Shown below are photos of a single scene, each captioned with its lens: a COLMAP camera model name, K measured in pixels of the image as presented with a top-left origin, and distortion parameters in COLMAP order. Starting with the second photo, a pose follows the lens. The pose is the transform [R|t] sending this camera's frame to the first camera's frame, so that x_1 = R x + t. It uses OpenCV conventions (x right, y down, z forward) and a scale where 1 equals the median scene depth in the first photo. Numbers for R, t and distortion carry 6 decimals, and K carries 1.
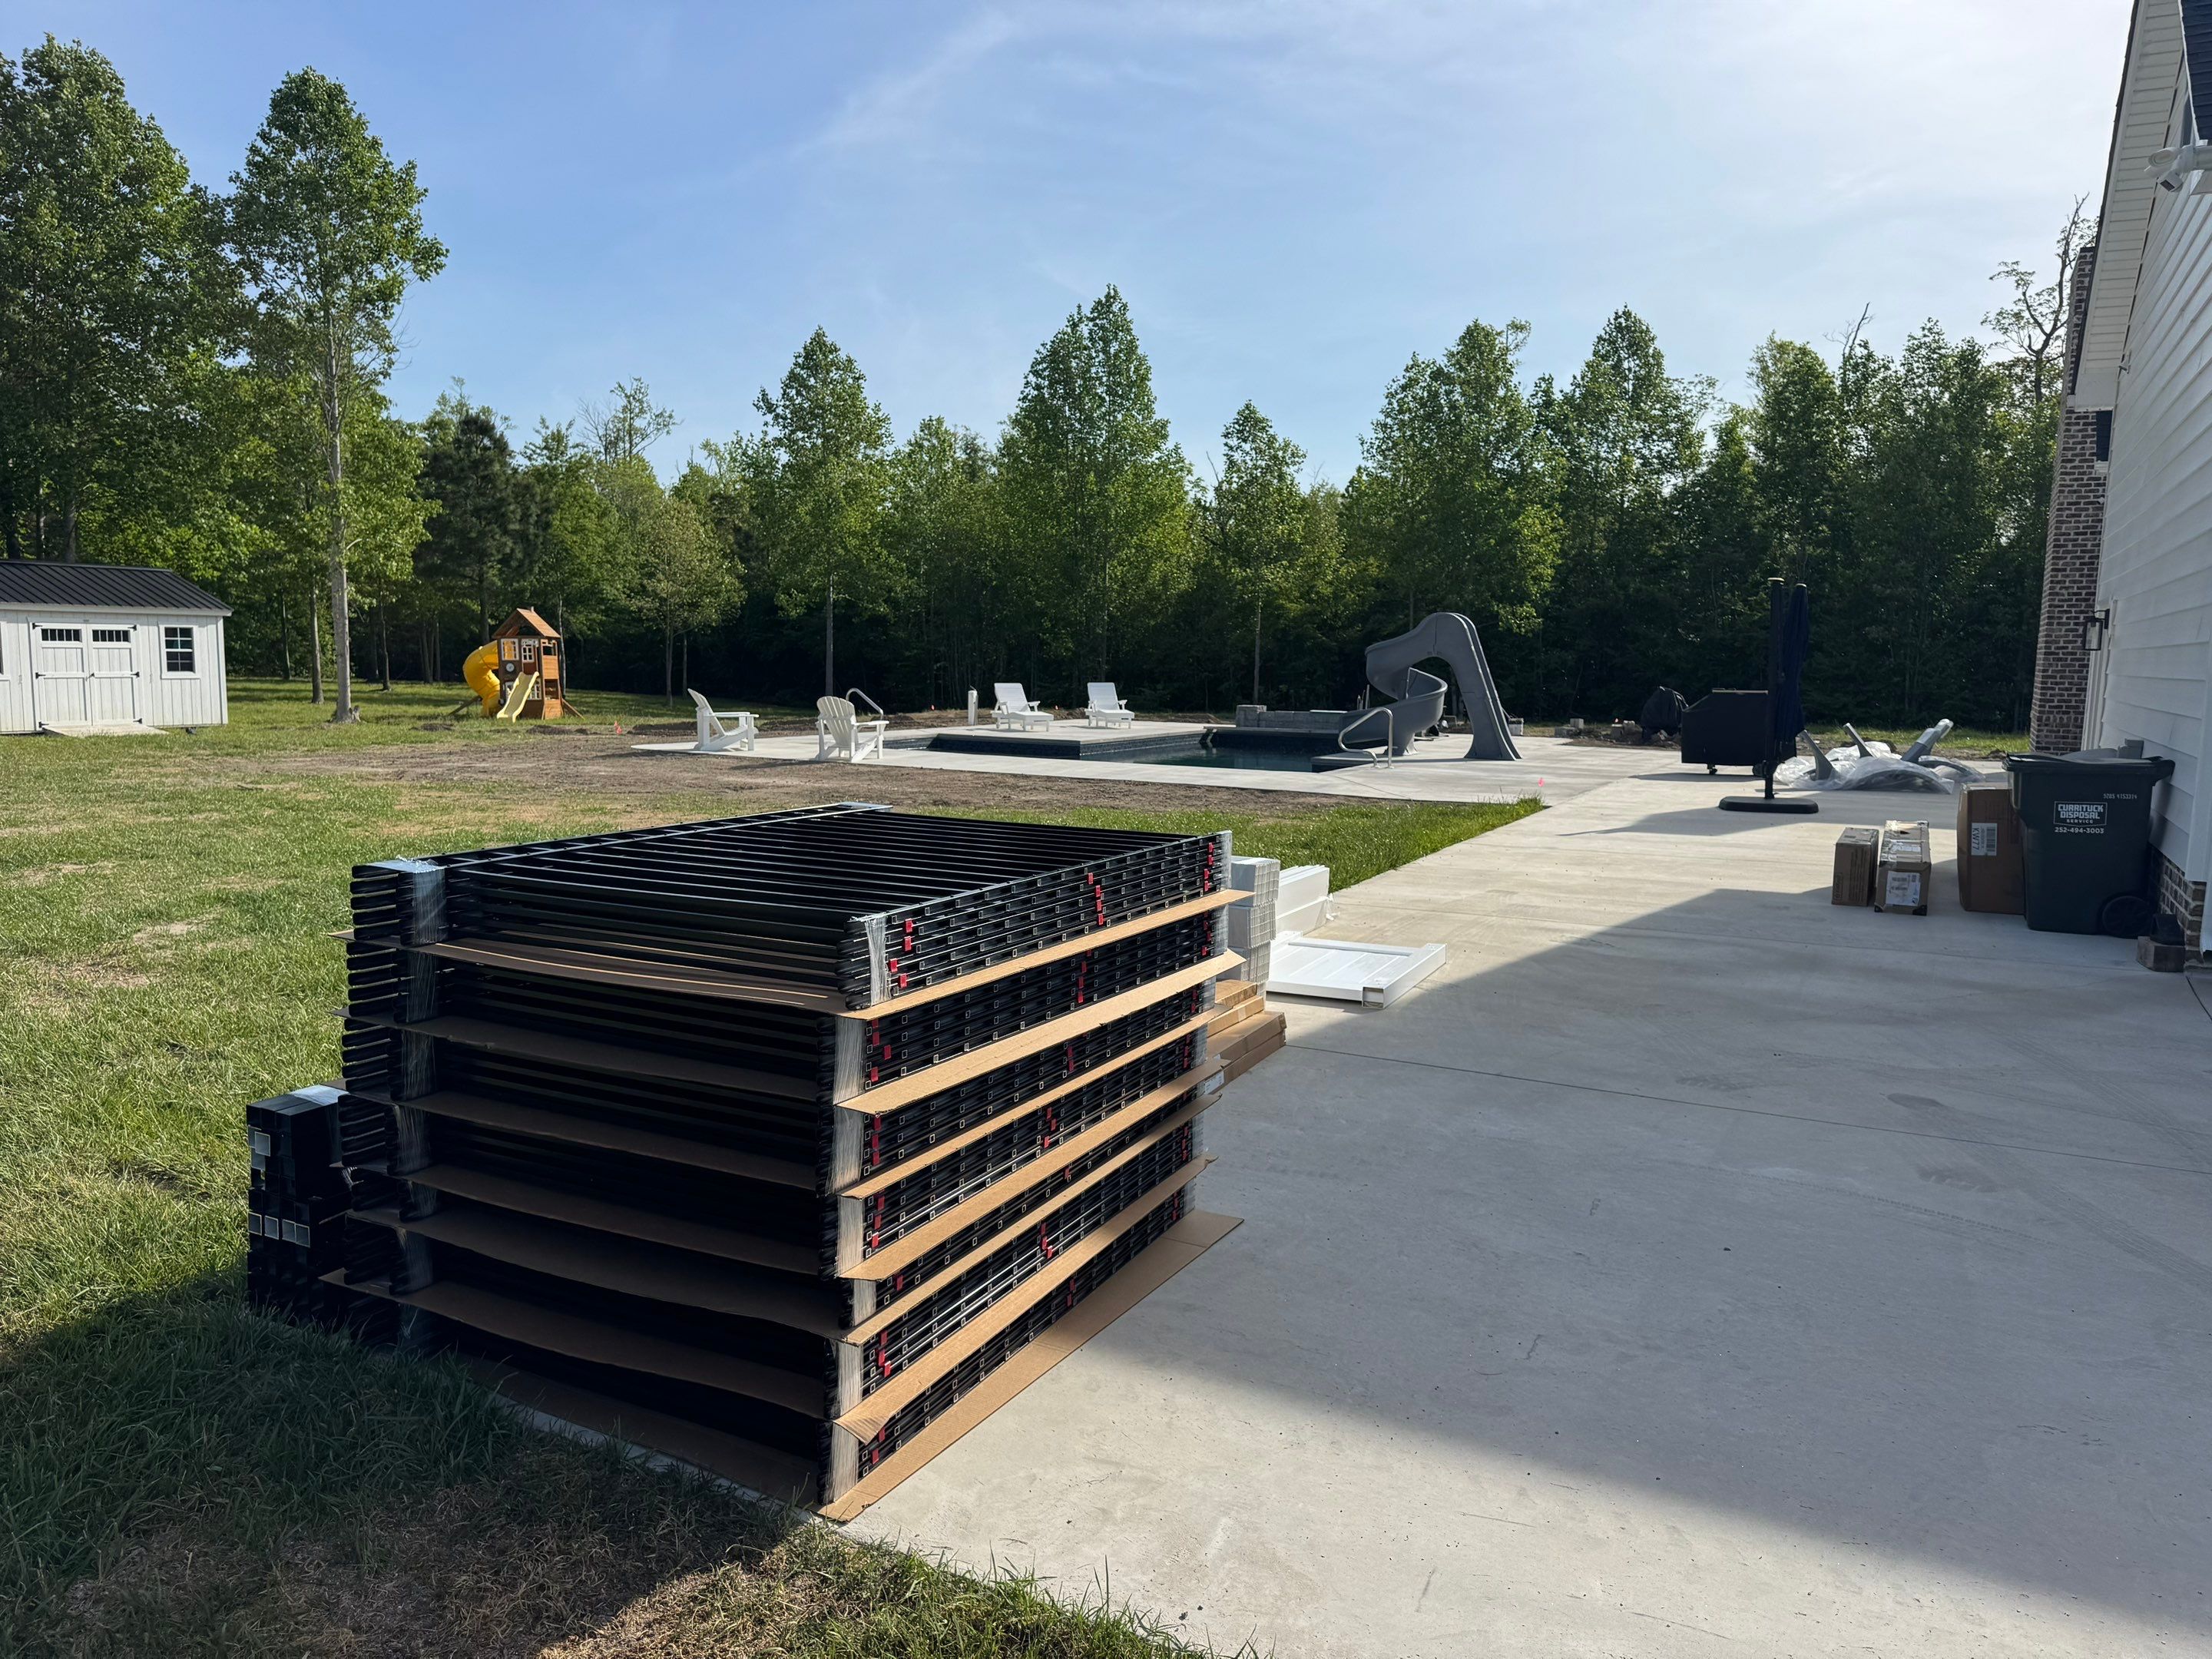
lens RADIAL K [[1547.5, 0, 1101.3], [0, 1547.5, 840.0], [0, 0, 1]] dist [0.079836, -0.105355]
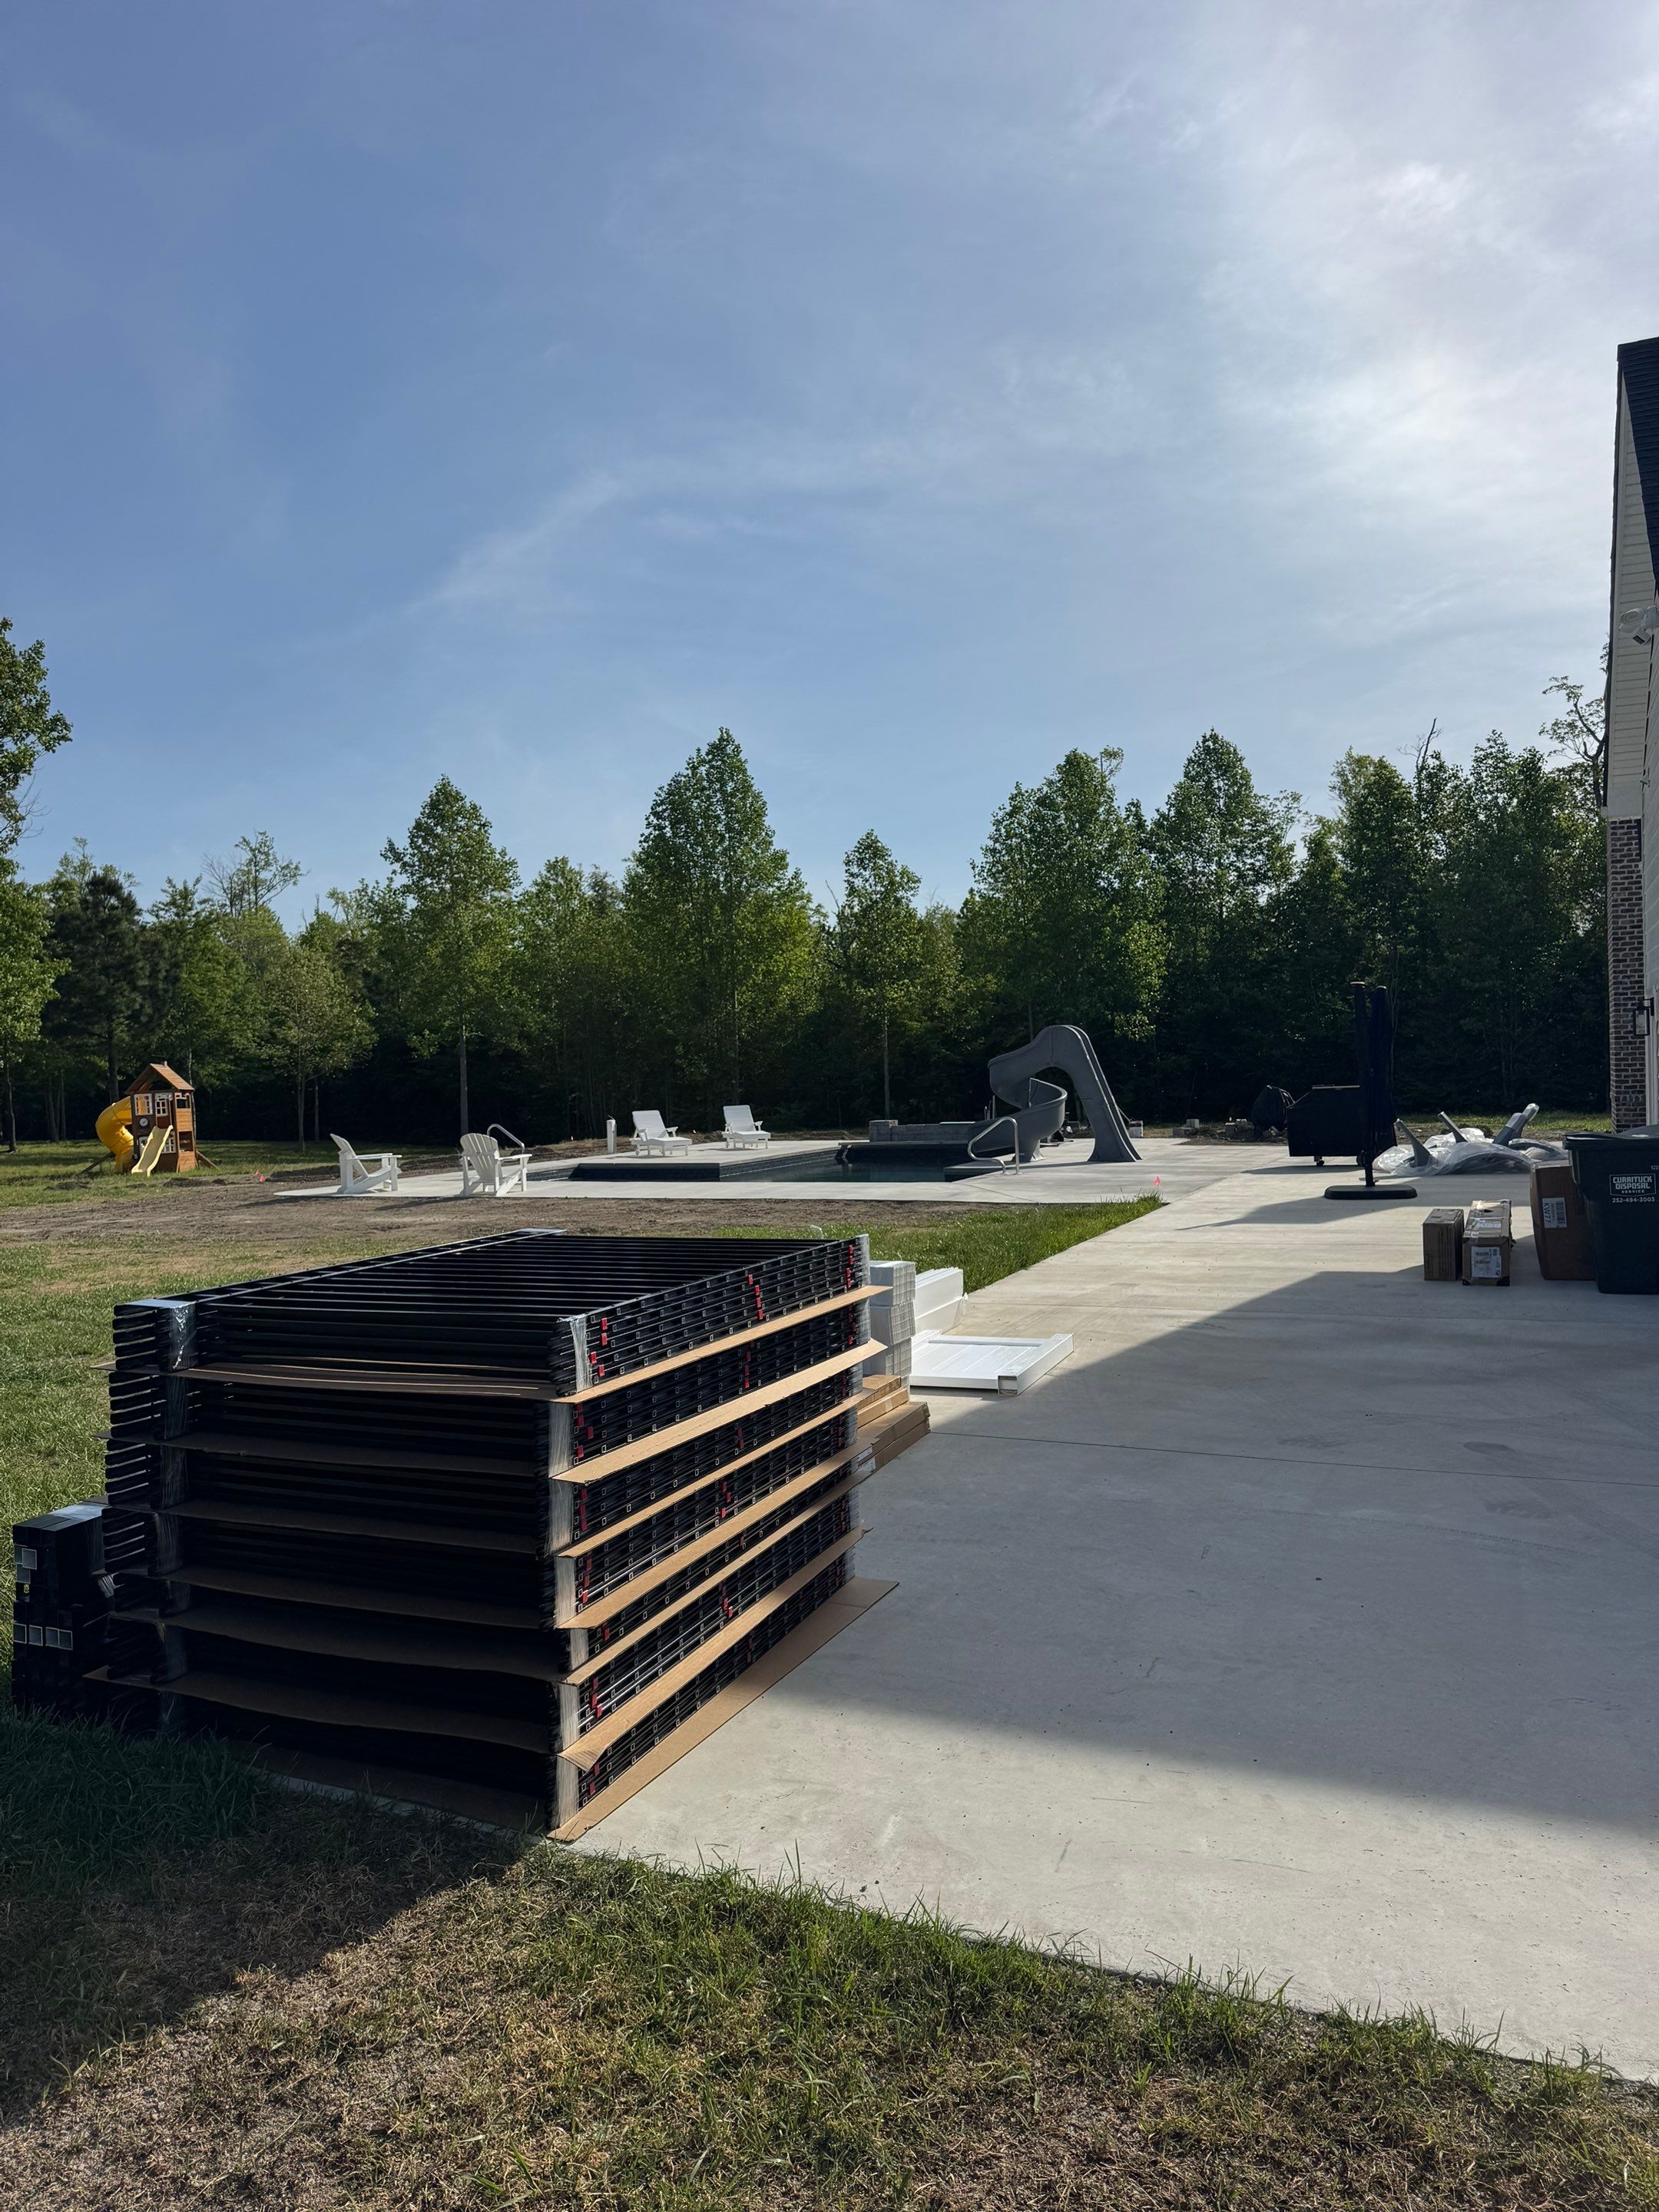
lens RADIAL K [[1547.5, 0, 820.0], [0, 1547.5, 1101.0], [0, 0, 1]] dist [0.079836, -0.105355]
pose [[0.997217, -0.049732, 0.055540, -0.001027], [0.055160, 0.993366, -0.100899, 0.000915], [-0.050154, 0.103682, 0.993345, -0.014800]]
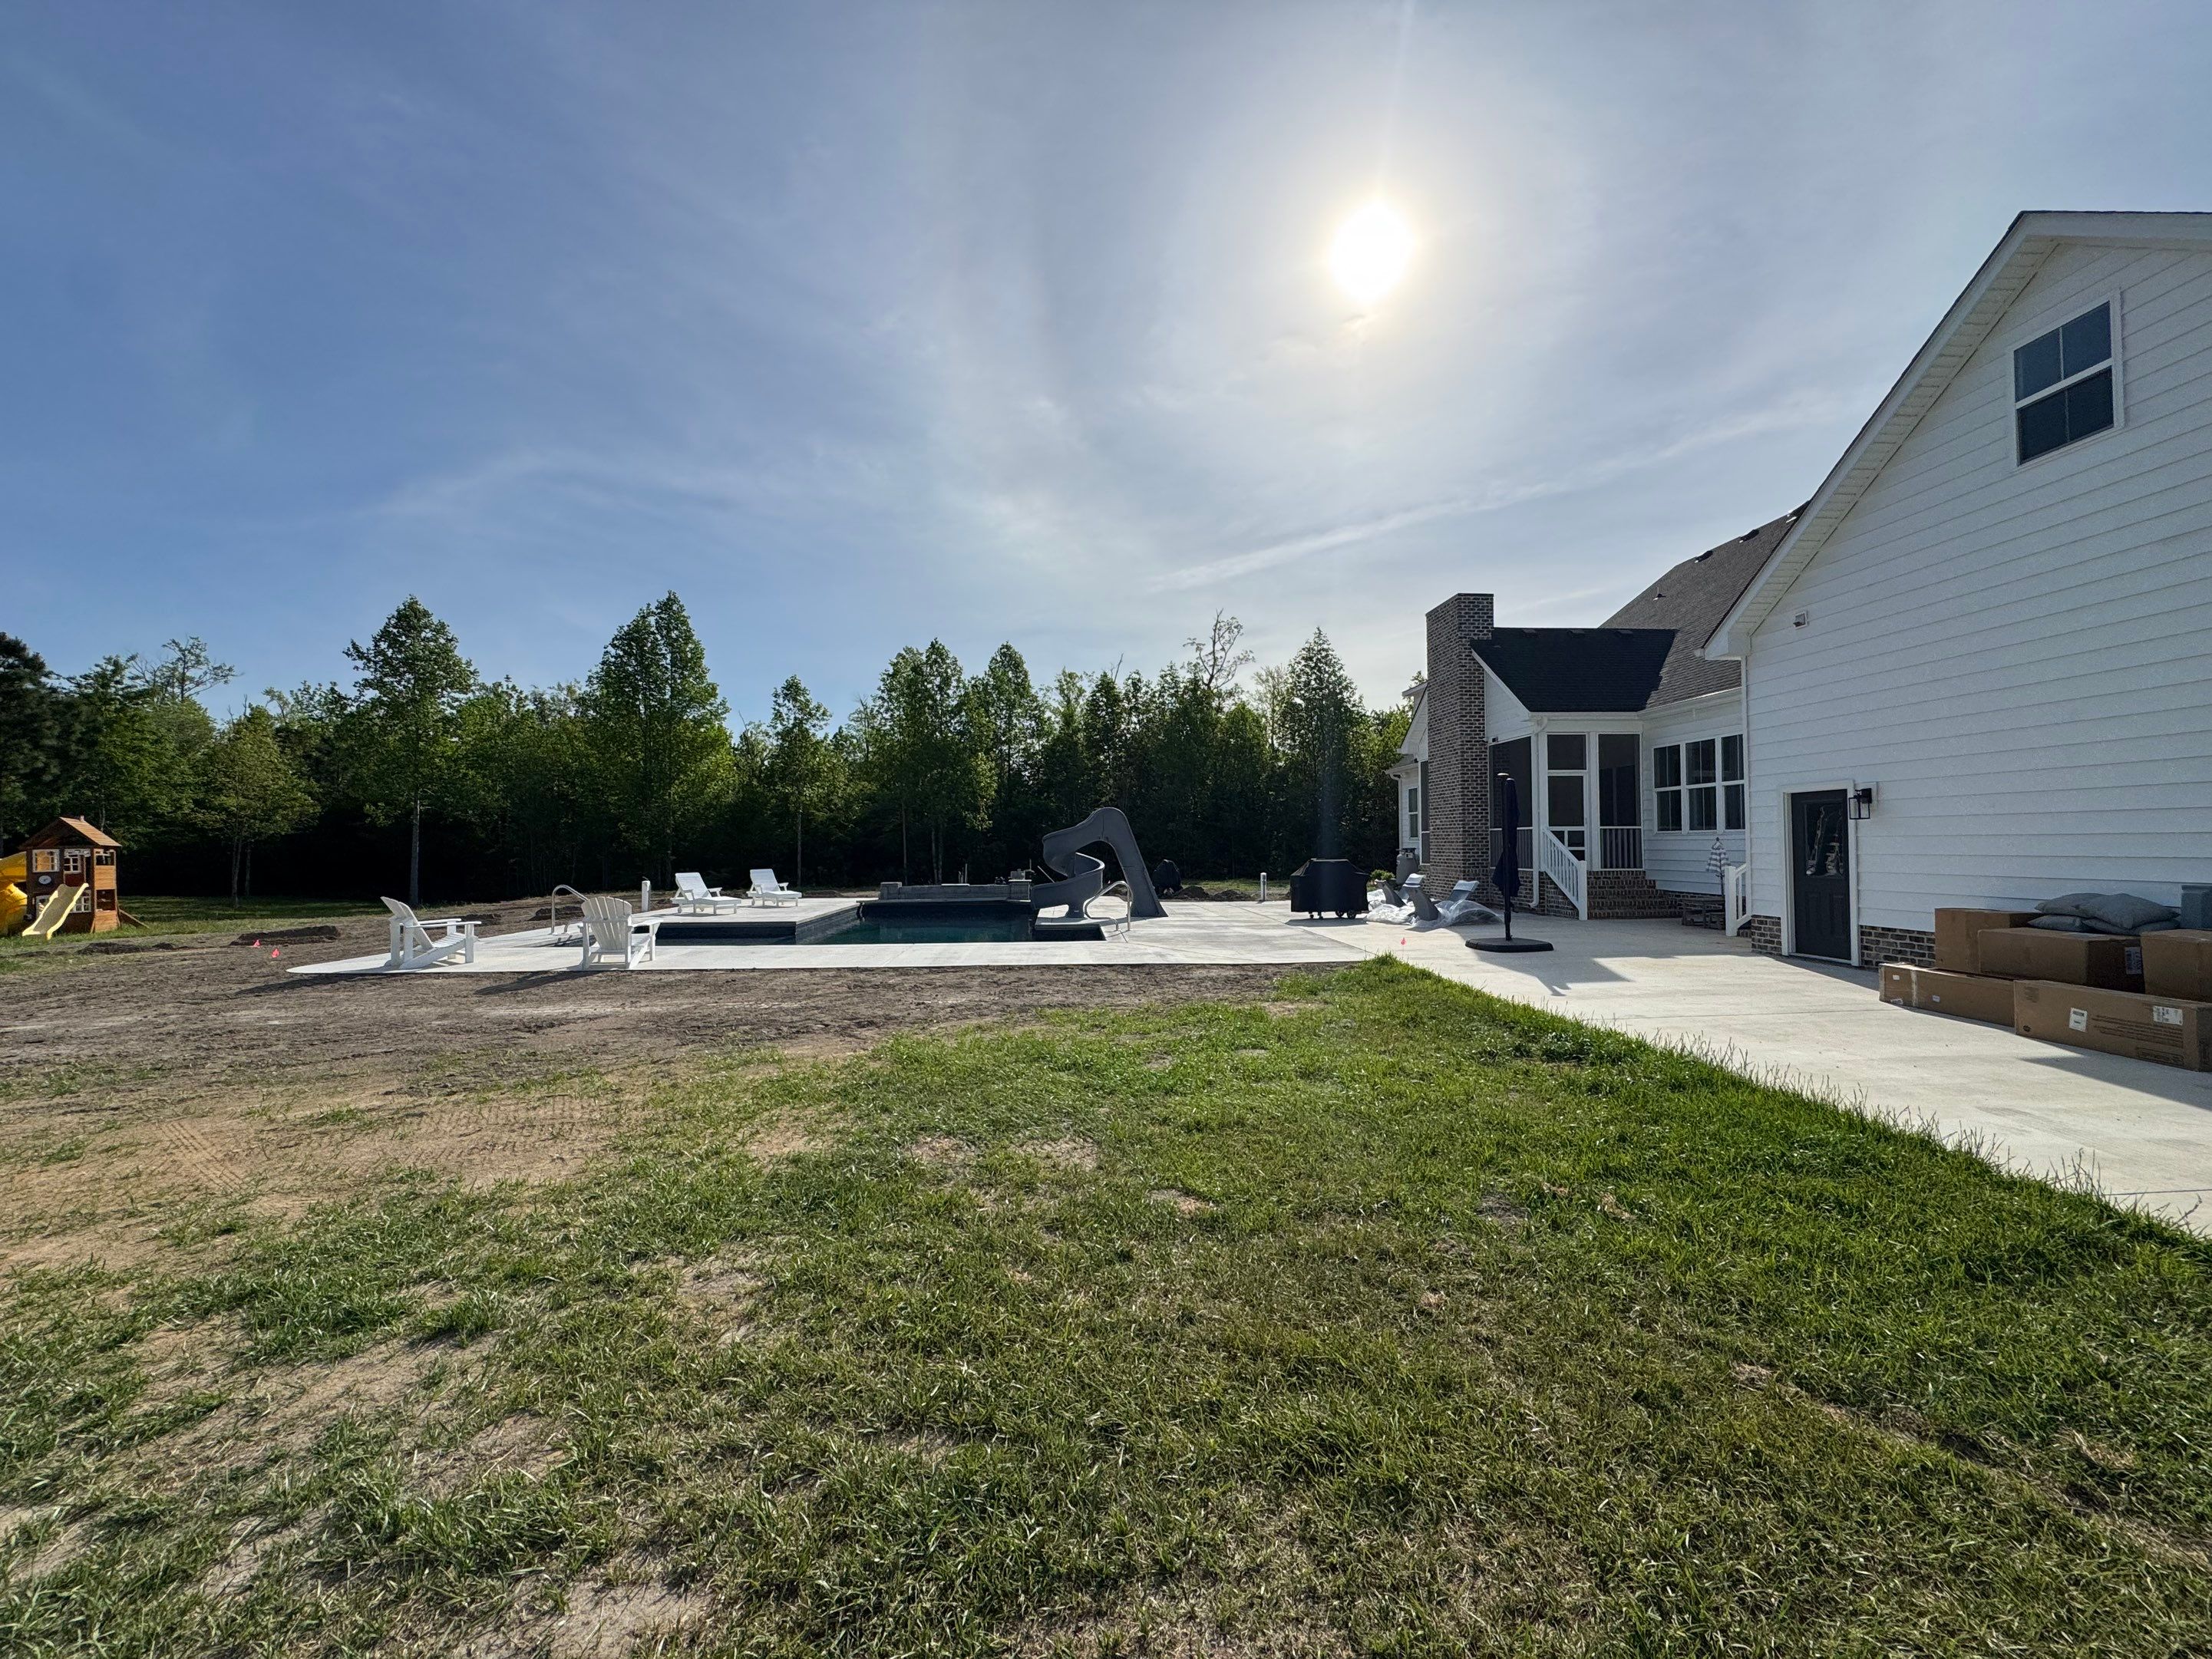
lens RADIAL K [[877.0, 0, 1106.4], [0, 877.0, 823.6], [0, 0, 1]] dist [-0.002278, -0.000061]
pose [[0.858901, -0.012236, 0.511995, -0.079872], [0.085269, 0.989177, -0.119404, -0.021515], [-0.504993, 0.146213, 0.850649, 0.183265]]
